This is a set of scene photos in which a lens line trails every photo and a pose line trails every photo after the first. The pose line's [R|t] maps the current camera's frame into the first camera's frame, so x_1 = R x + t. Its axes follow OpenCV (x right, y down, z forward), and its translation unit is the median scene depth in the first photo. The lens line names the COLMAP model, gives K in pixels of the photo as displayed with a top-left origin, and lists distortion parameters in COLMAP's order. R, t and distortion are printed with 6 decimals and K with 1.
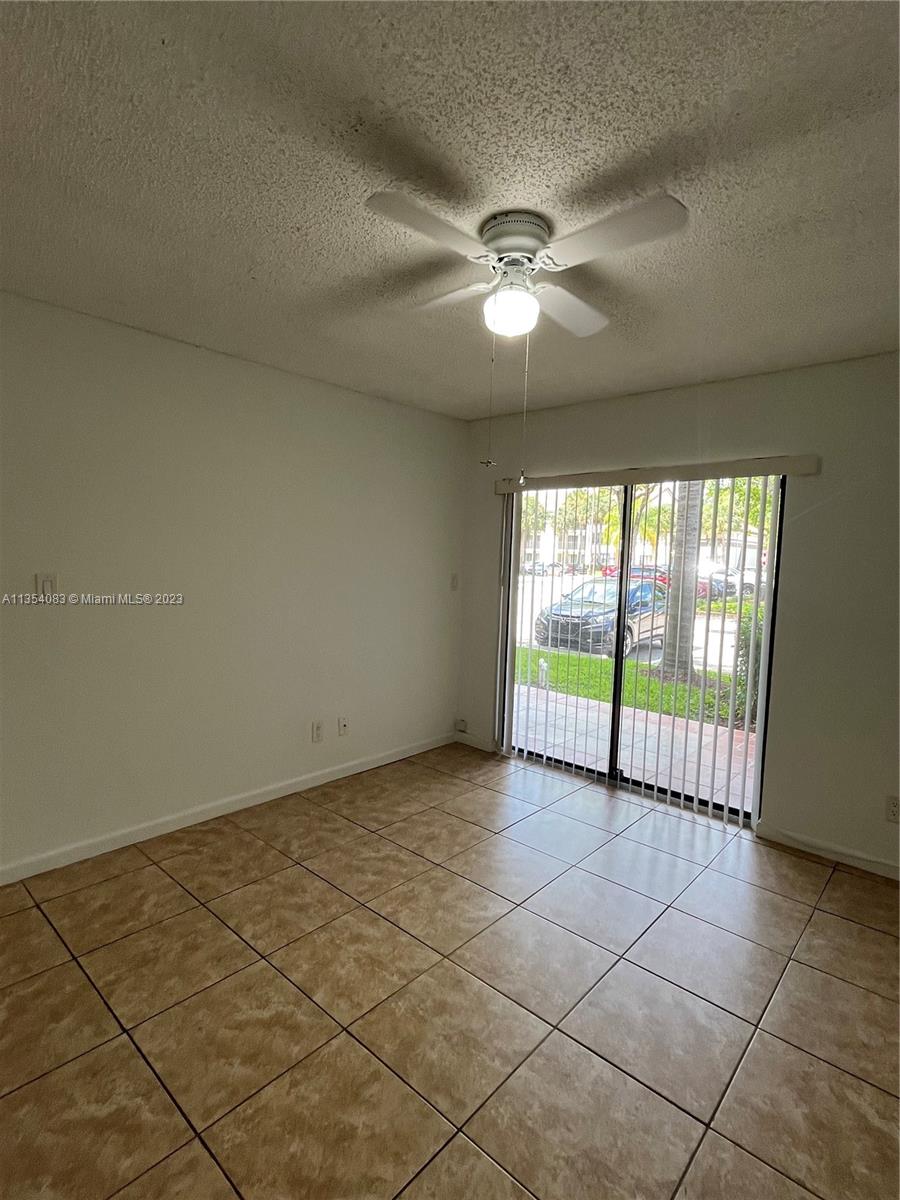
lens RADIAL K [[598.4, 0, 447.7], [0, 598.4, 601.0], [0, 0, 1]] dist [0.001656, 0.000394]
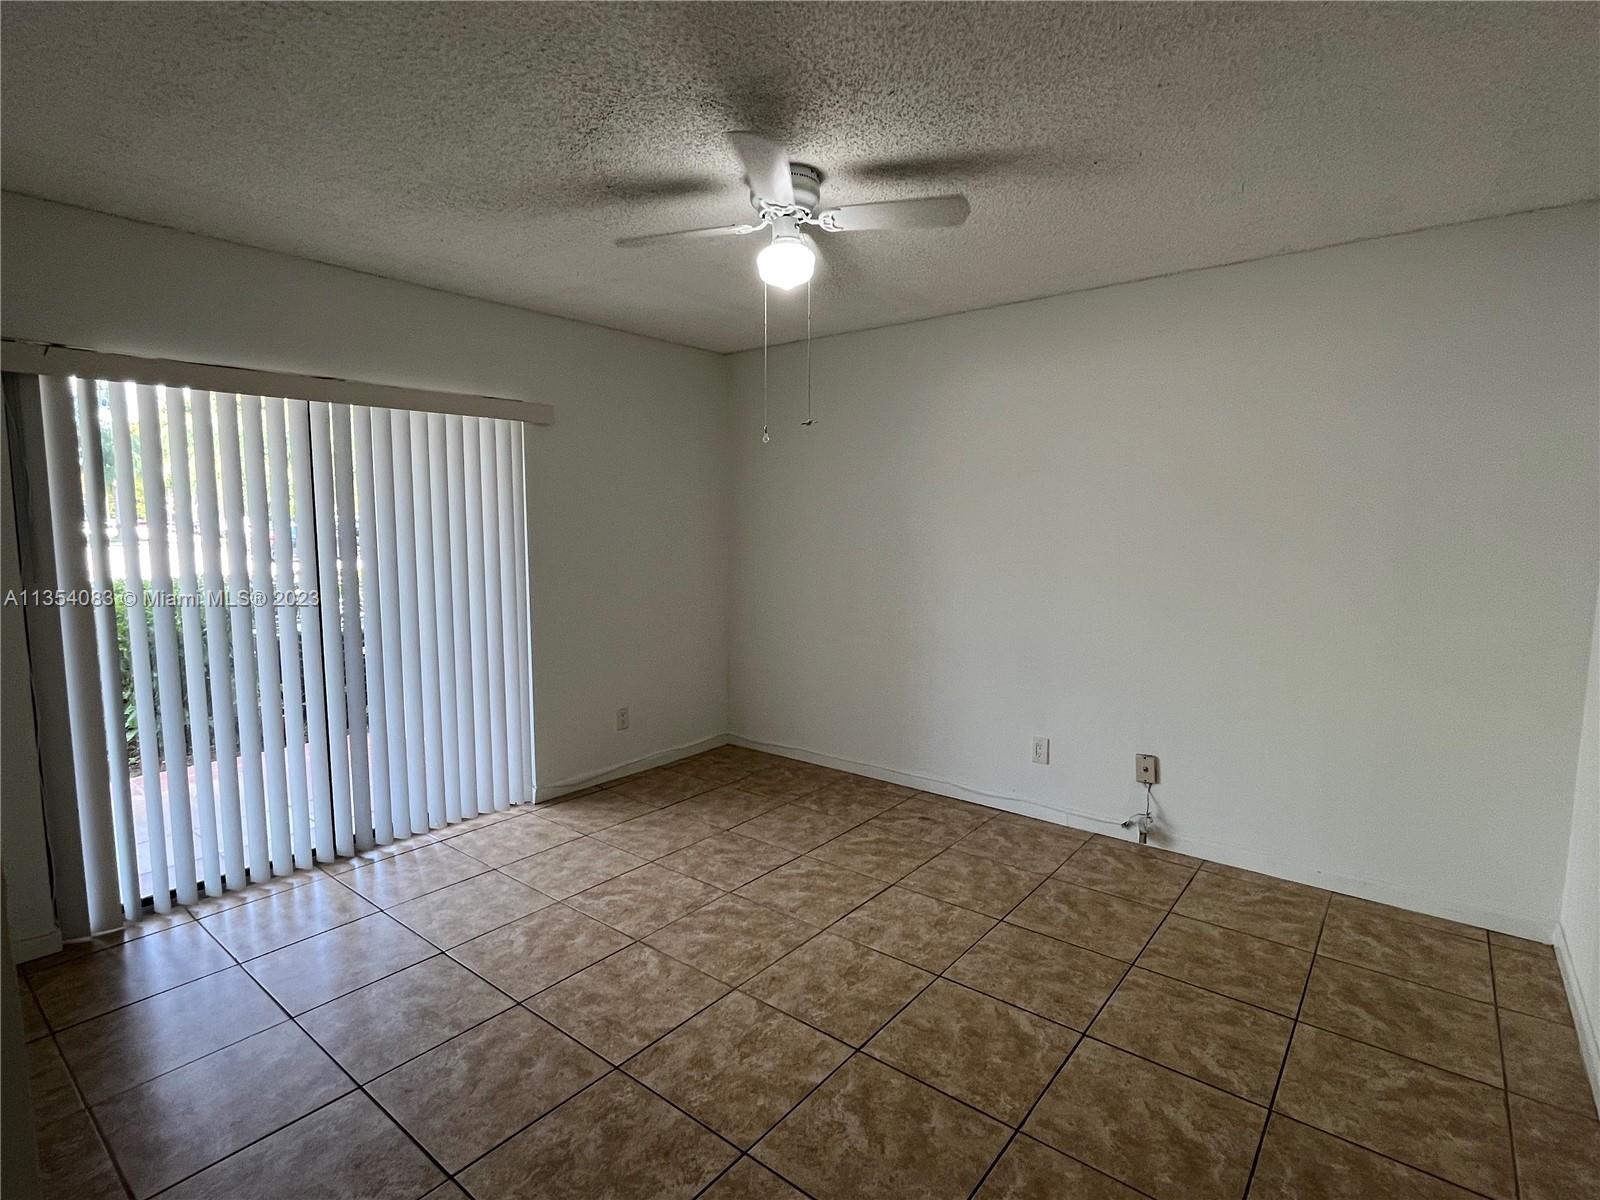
lens RADIAL K [[797.8, 0, 797.1], [0, 797.8, 598.6], [0, 0, 1]] dist [0.001656, 0.000394]
pose [[-0.056091, -0.132901, 0.989541, -1.122400], [0.074715, 0.987763, 0.136898, -0.110514], [-0.995626, 0.081613, -0.045475, 0.970419]]
